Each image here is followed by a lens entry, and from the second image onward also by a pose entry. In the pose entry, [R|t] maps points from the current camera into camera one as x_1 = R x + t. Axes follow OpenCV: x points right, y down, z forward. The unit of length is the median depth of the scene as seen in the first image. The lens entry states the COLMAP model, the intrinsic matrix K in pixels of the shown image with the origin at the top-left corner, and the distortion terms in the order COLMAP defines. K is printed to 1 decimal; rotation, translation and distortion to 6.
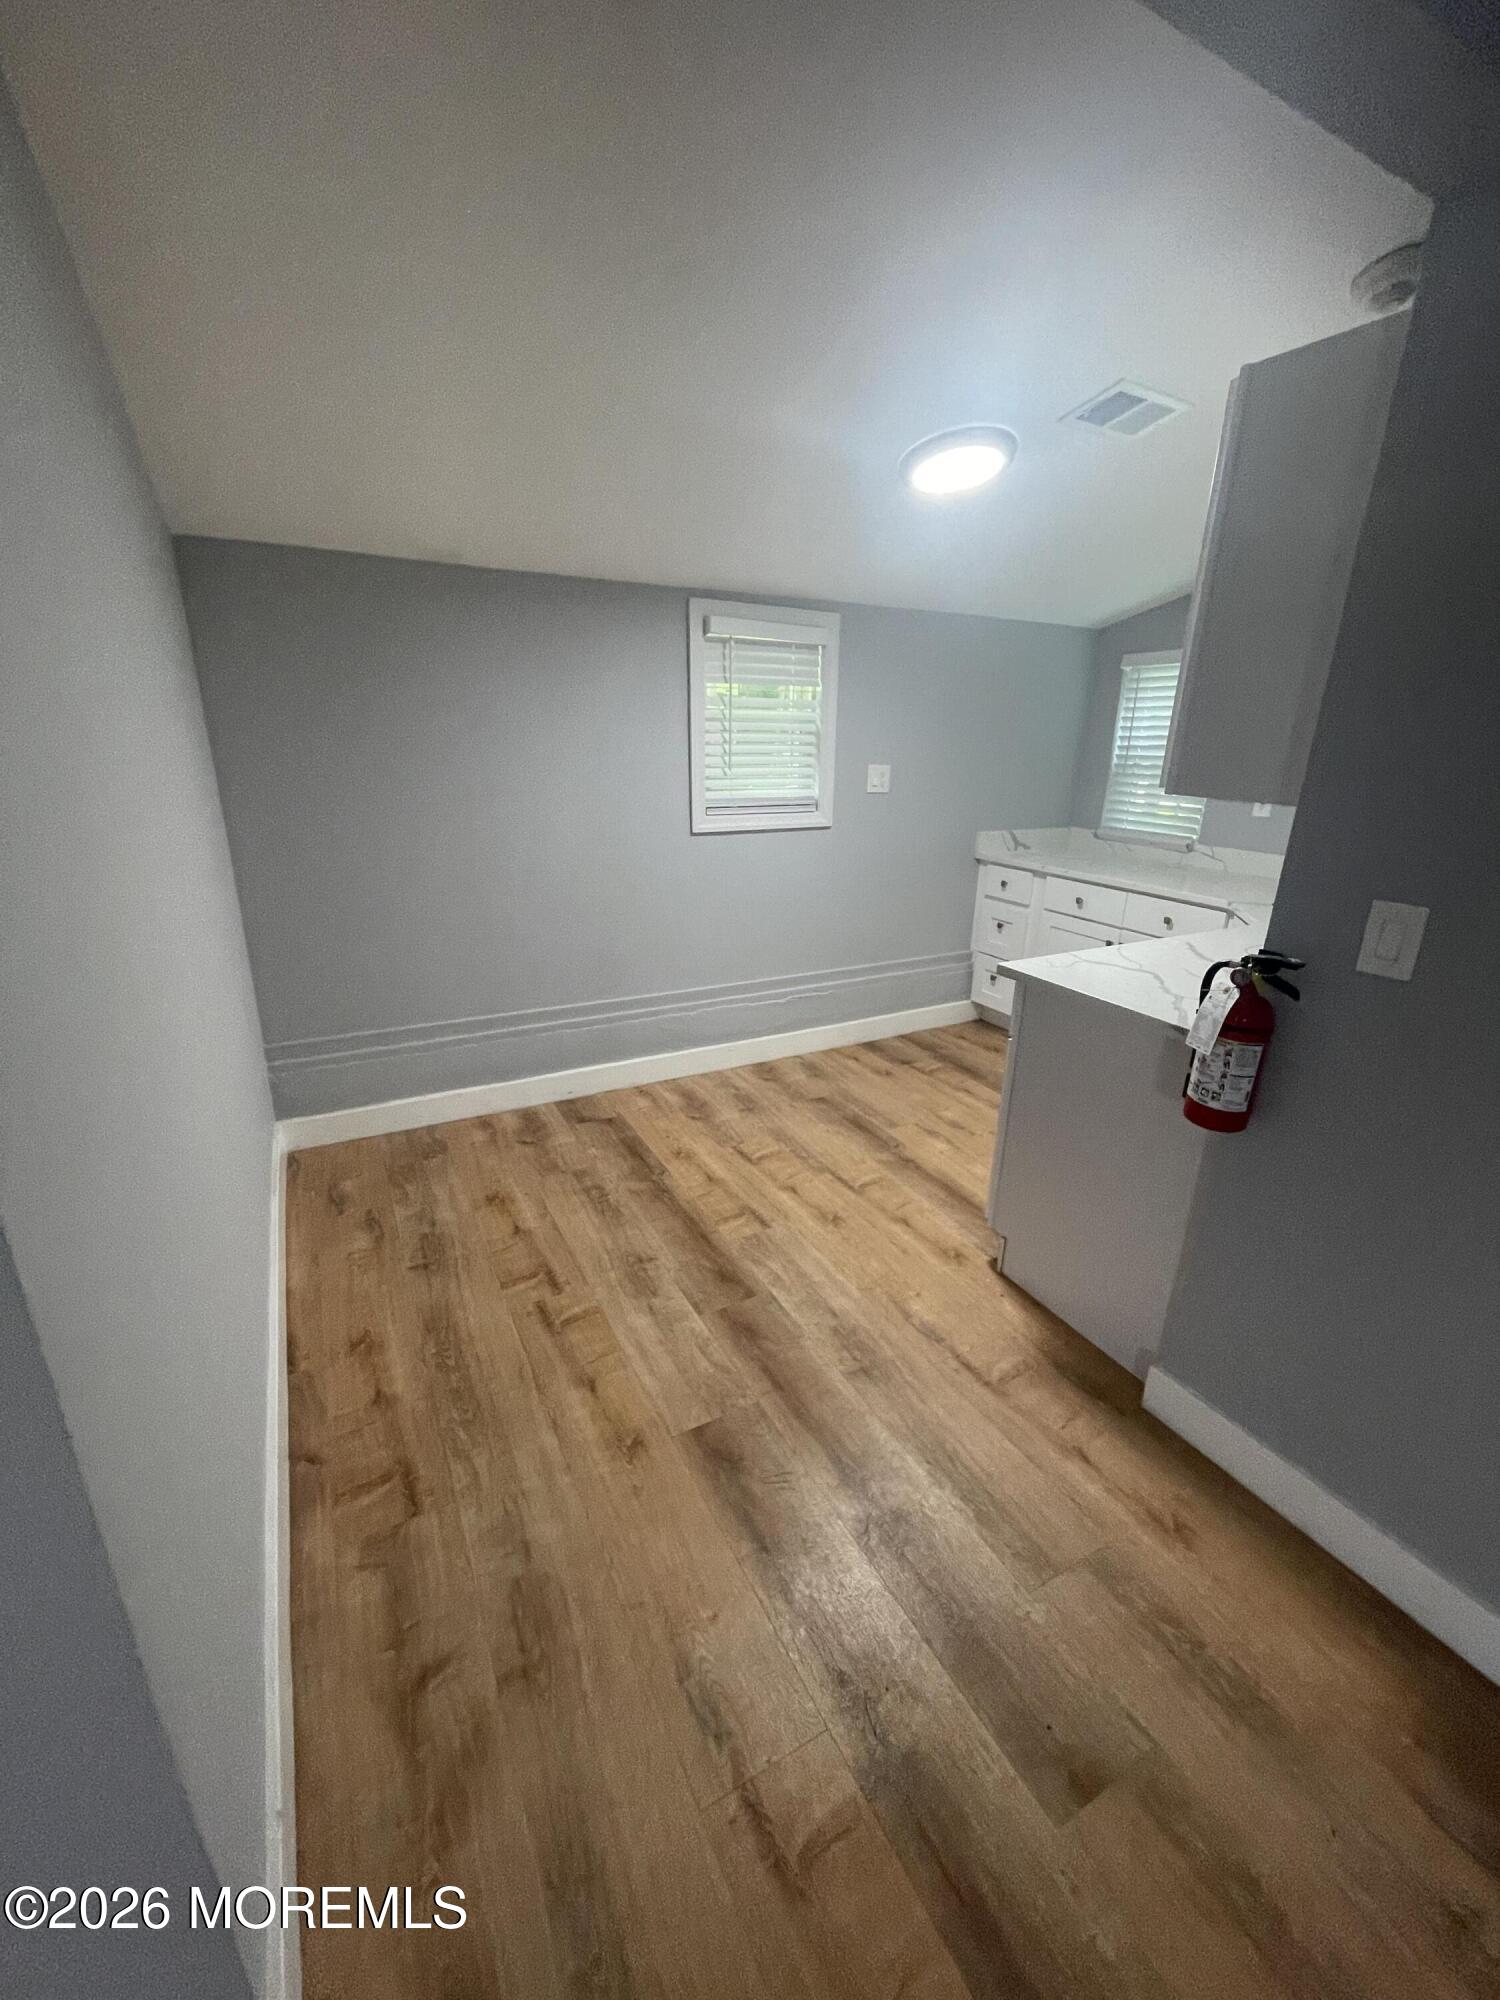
lens RADIAL K [[809.9, 0, 750.7], [0, 809.9, 1001.5], [0, 0, 1]] dist [0.000961, -0.000923]
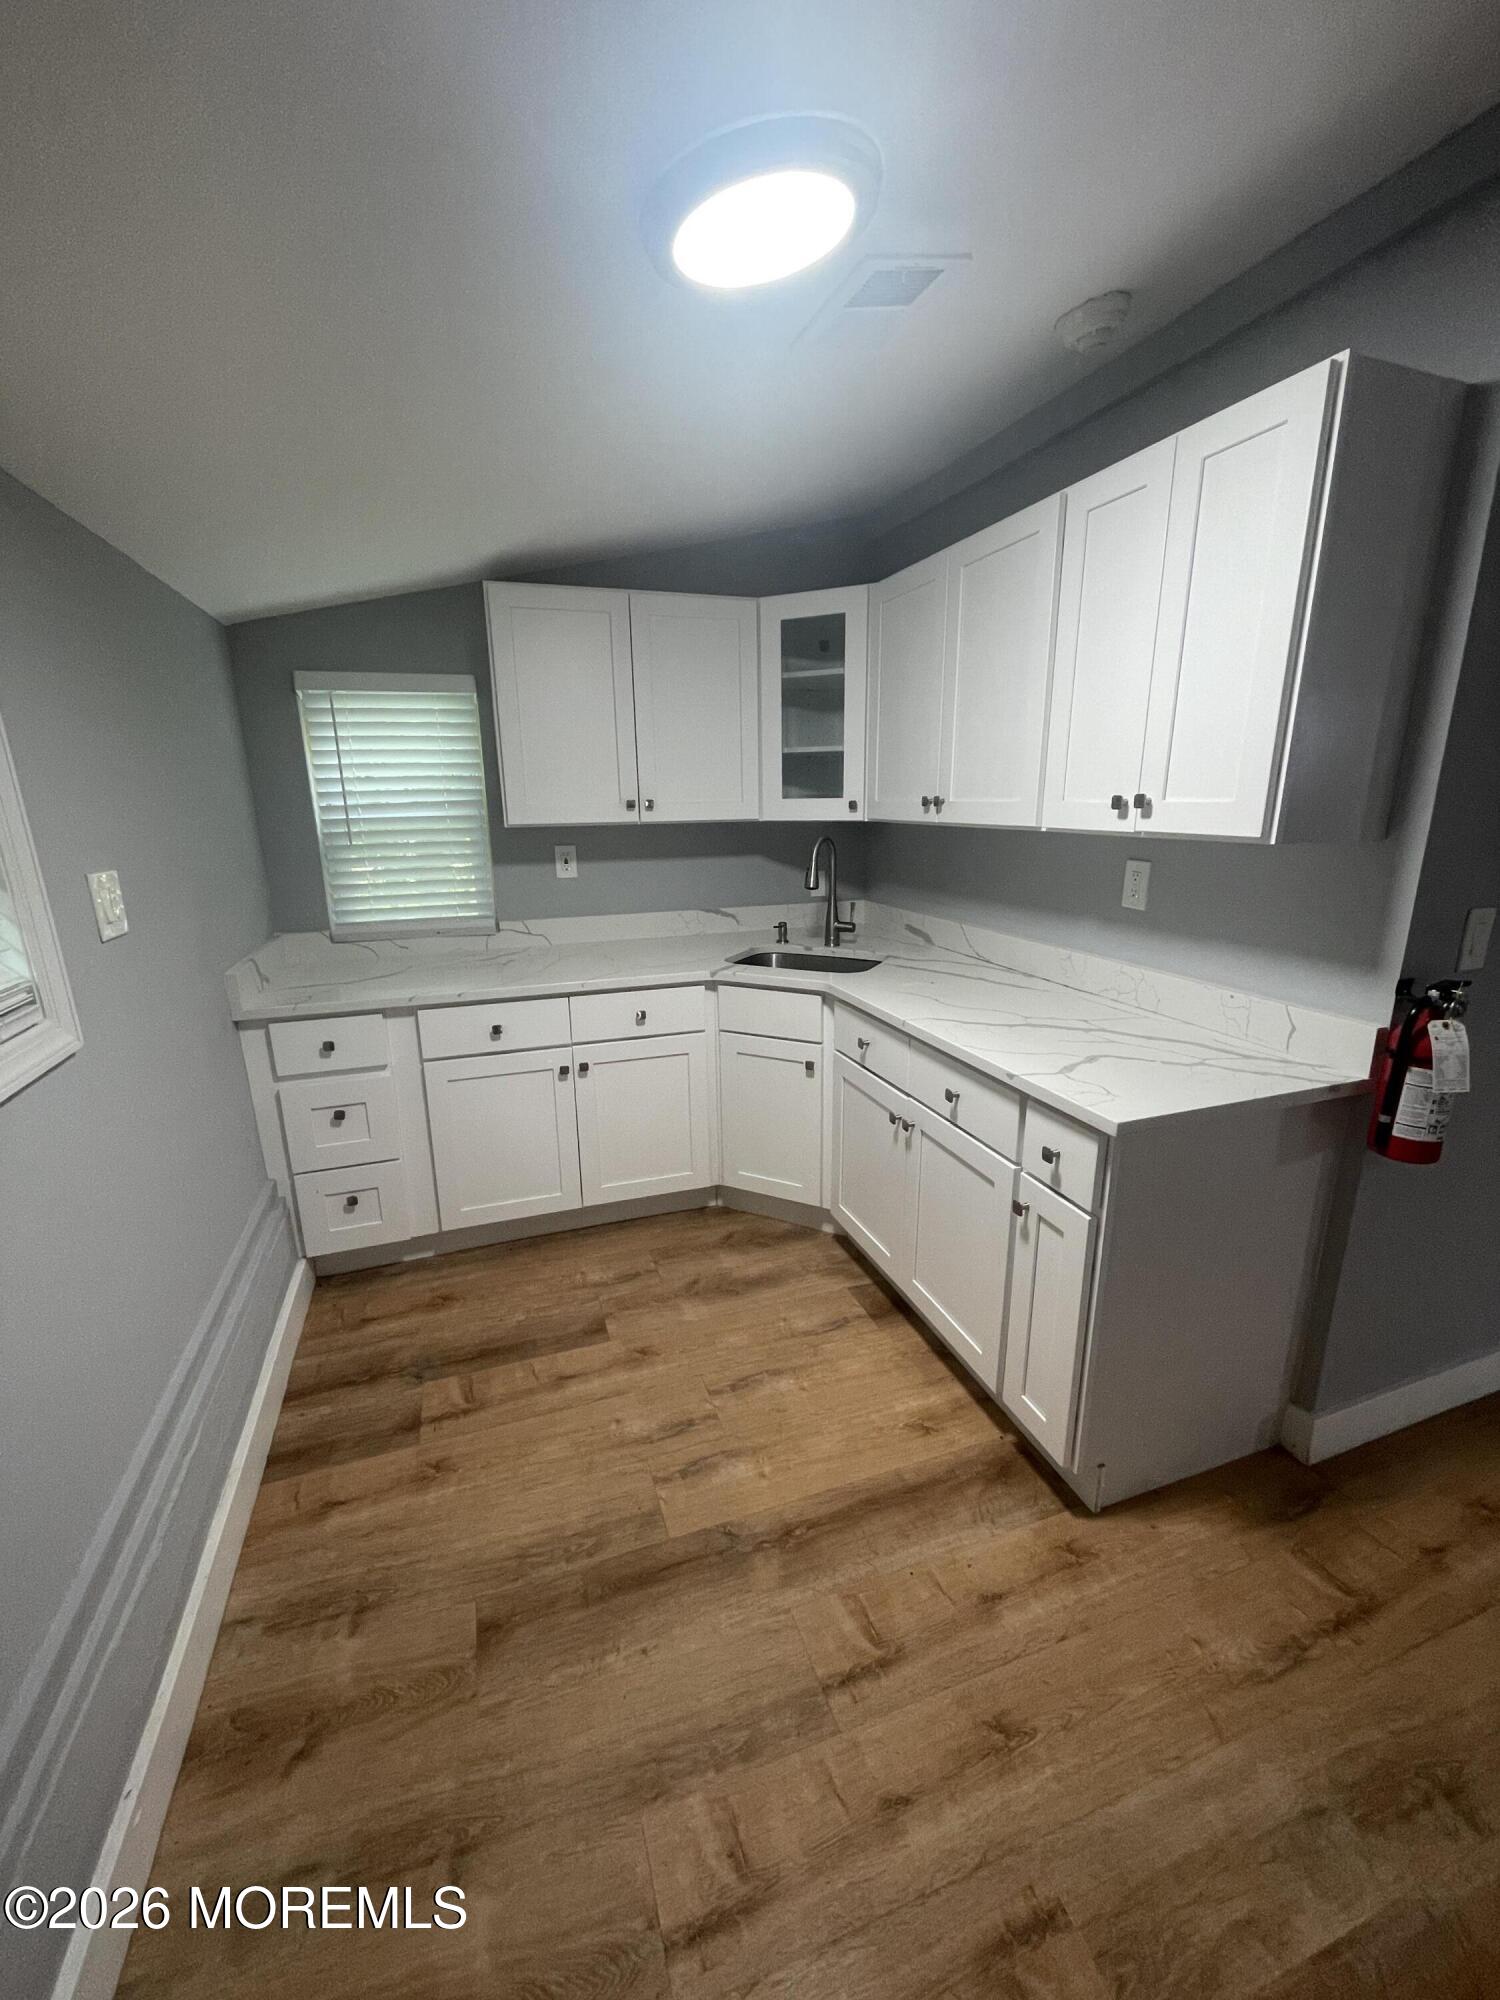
lens RADIAL K [[809.9, 0, 751.2], [0, 809.9, 1003.3], [0, 0, 1]] dist [0.000961, -0.000923]
pose [[0.157166, -0.266862, 0.950833, -0.195321], [0.327193, 0.922492, 0.204825, -0.211540], [-0.931796, 0.278914, 0.232300, 0.633428]]
